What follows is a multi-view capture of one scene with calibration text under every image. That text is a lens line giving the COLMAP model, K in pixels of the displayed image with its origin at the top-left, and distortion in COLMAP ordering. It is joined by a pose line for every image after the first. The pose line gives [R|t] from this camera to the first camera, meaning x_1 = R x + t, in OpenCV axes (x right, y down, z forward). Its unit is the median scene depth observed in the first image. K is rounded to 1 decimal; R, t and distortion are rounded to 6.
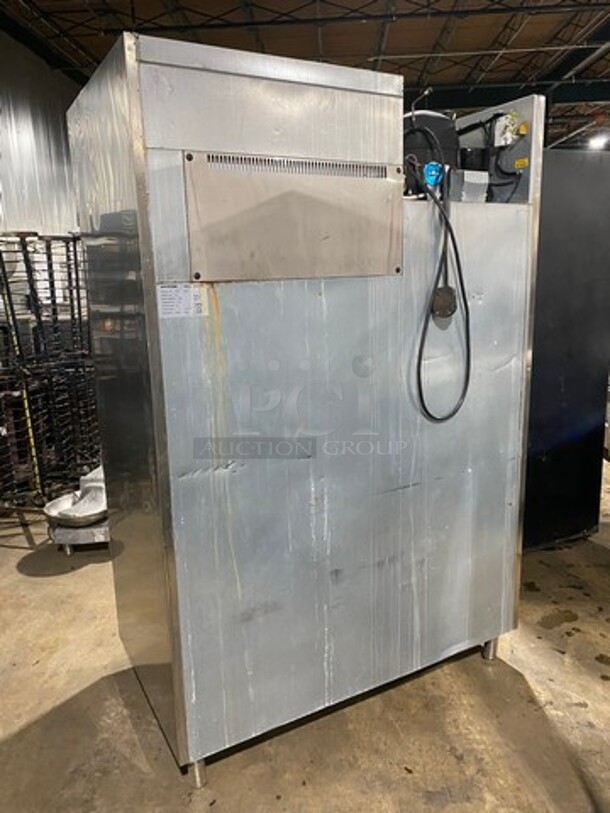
lens RADIAL K [[629.5, 0, 288.8], [0, 629.5, 411.9], [0, 0, 1]] dist [0.018212, -0.012228]
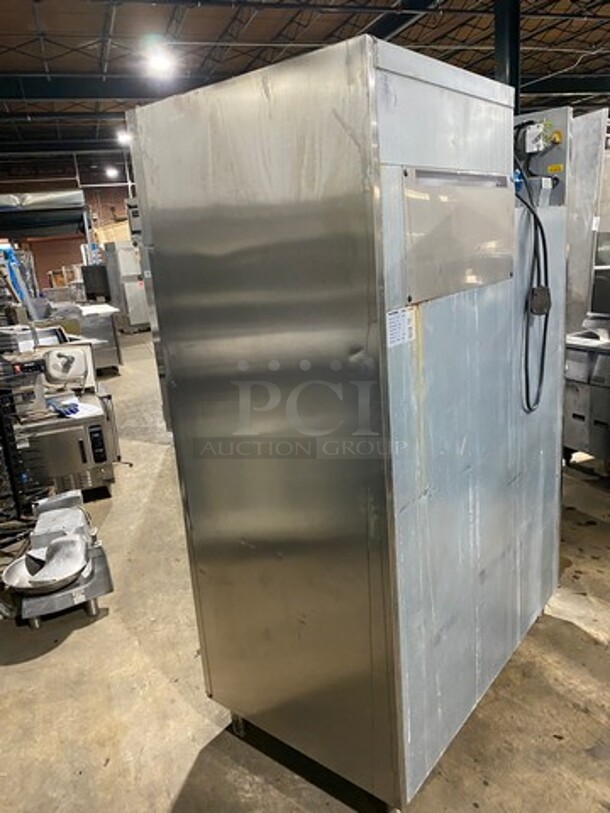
lens RADIAL K [[629.5, 0, 303.1], [0, 629.5, 408.5], [0, 0, 1]] dist [0.018212, -0.012228]
pose [[0.922250, -0.143092, 0.359136, -0.445008], [0.137342, 0.989649, 0.041620, -0.078178], [-0.361374, 0.010940, 0.932357, 0.125944]]
